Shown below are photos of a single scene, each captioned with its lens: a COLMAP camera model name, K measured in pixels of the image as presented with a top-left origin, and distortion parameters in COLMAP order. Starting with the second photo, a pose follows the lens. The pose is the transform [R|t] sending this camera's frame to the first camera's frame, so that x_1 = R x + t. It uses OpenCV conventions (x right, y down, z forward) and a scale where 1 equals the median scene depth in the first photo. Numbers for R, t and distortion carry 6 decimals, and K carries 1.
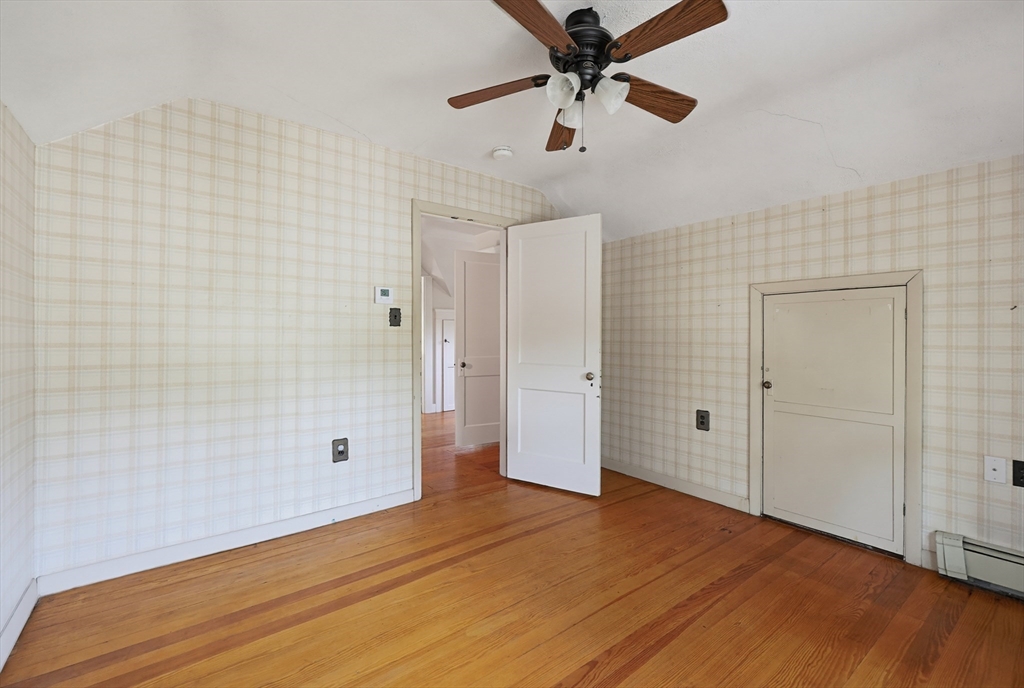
lens RADIAL K [[442.1, 0, 517.3], [0, 442.1, 339.3], [0, 0, 1]] dist [0.001722, 0.000206]
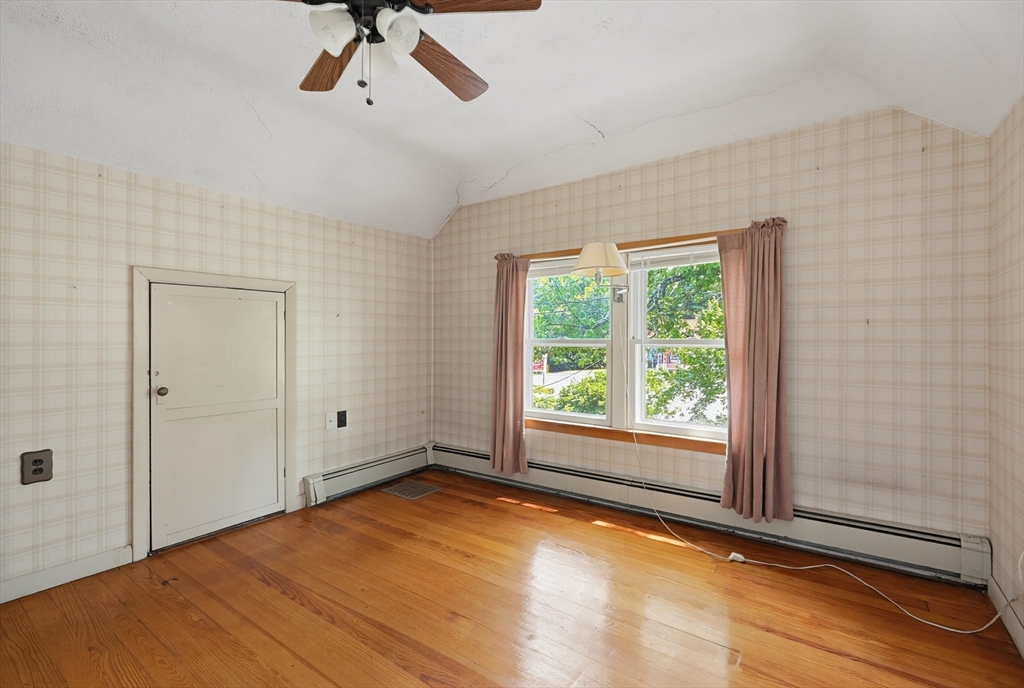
lens RADIAL K [[470.8, 0, 516.2], [0, 470.8, 342.8], [0, 0, 1]] dist [0.003462, 0.000592]
pose [[-0.293046, -0.016660, 0.955953, -0.533023], [0.003990, 0.999818, 0.018648, -0.002651], [-0.956090, 0.009279, -0.292927, 0.697933]]
